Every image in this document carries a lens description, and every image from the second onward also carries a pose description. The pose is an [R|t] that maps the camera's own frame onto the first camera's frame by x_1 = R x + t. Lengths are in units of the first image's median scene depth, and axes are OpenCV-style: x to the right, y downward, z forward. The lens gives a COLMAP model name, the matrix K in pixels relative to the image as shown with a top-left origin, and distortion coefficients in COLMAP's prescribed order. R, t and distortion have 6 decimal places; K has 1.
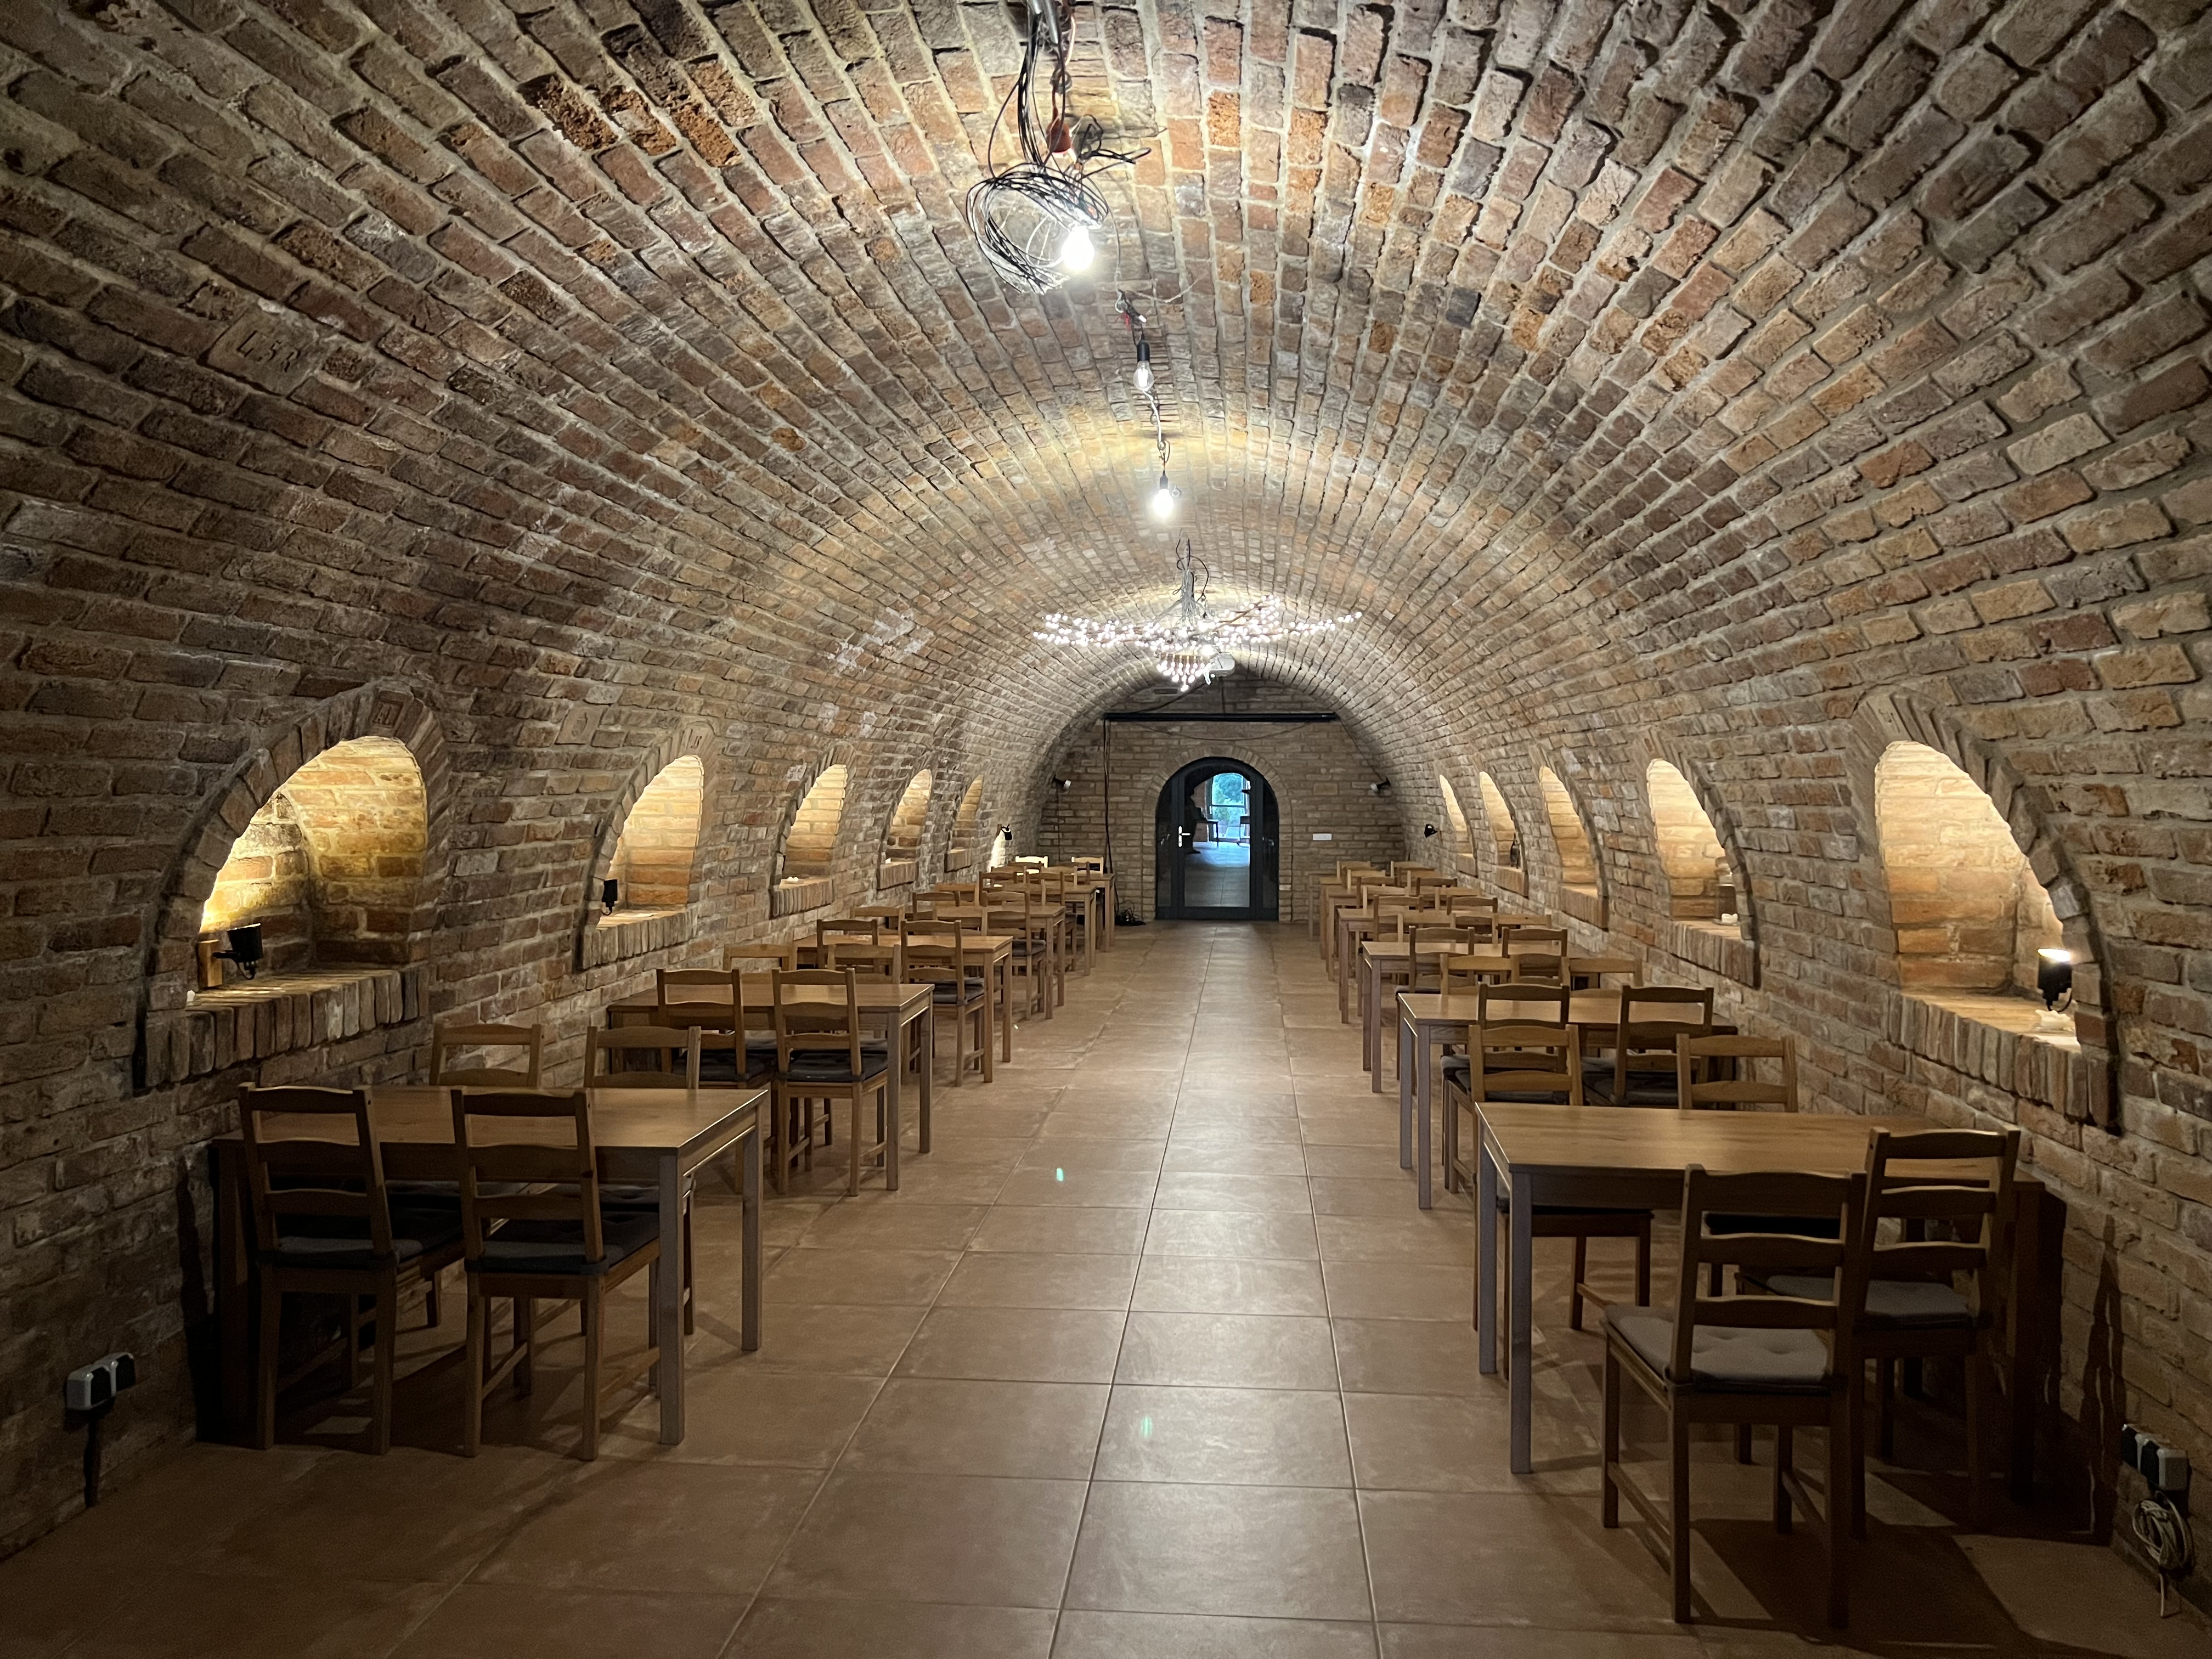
lens RADIAL K [[1664.5, 0, 1101.7], [0, 1664.5, 822.9], [0, 0, 1]] dist [0.003762, -0.000706]
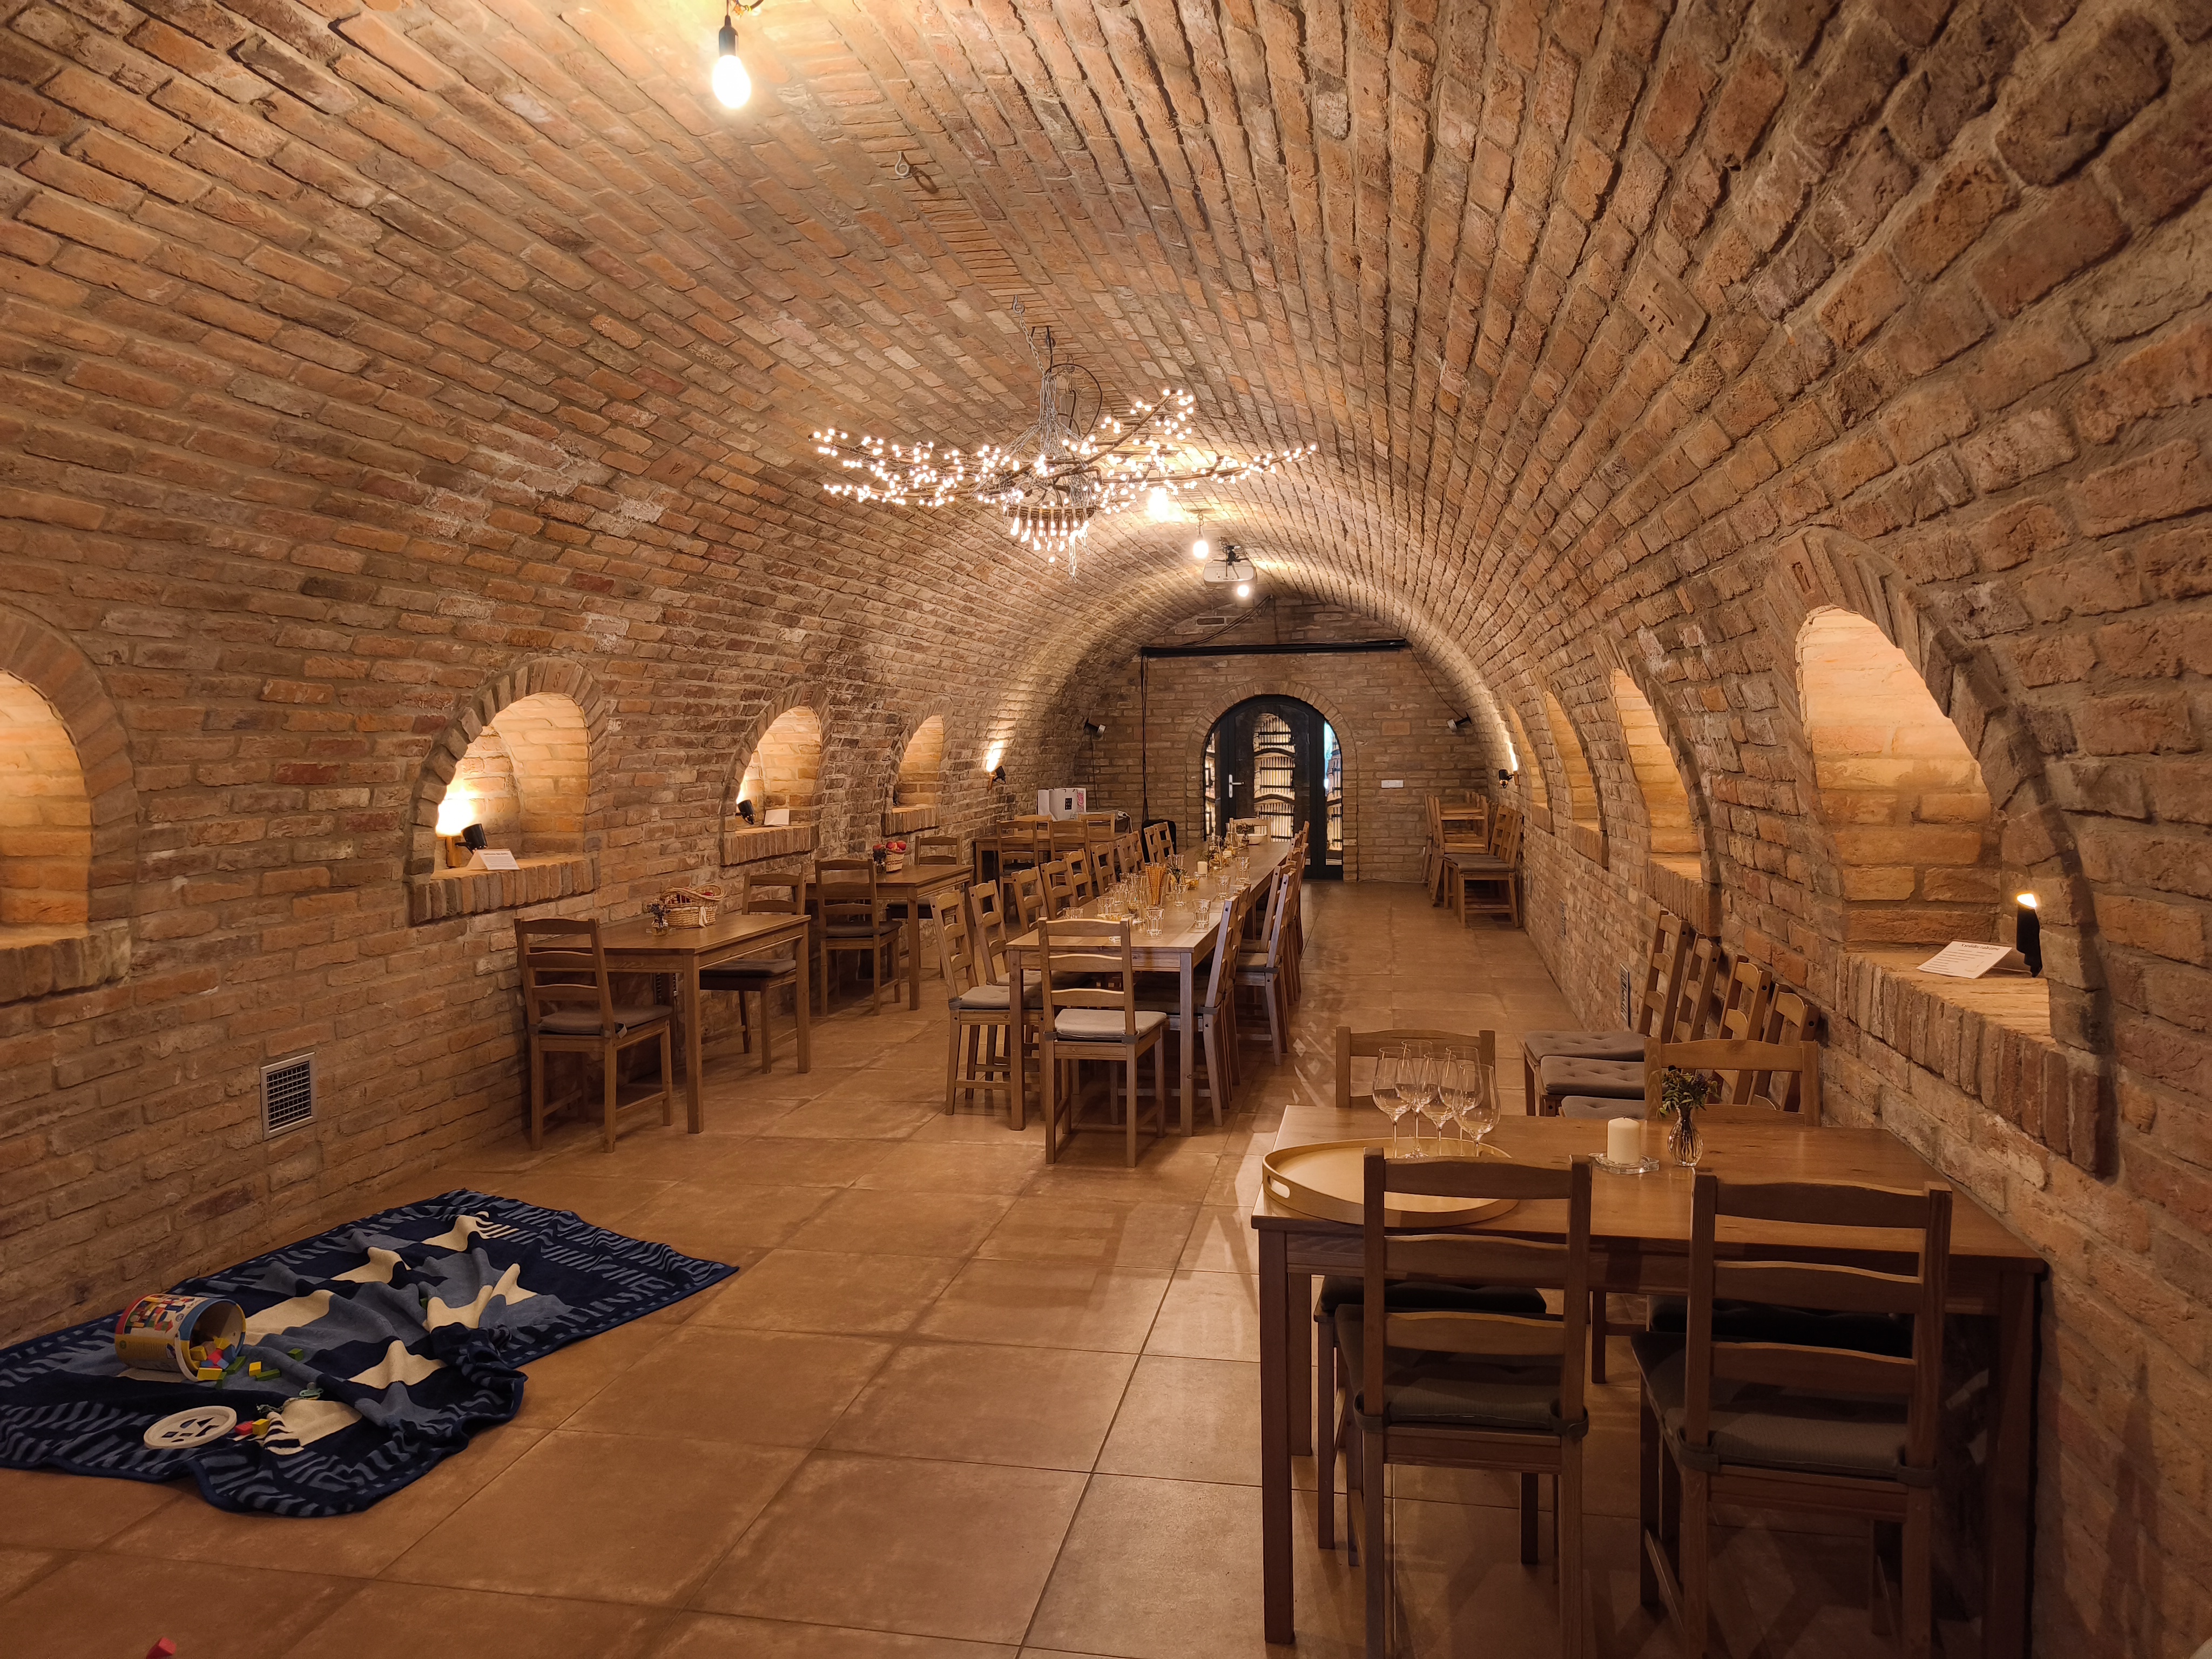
lens RADIAL K [[1499.6, 0, 1111.9], [0, 1499.6, 839.3], [0, 0, 1]] dist [0.009664, 0.003757]
pose [[0.994813, -0.012667, -0.100926, 0.139451], [0.017115, 0.998914, 0.043330, 0.002156], [0.100267, -0.044832, 0.993950, 0.437307]]
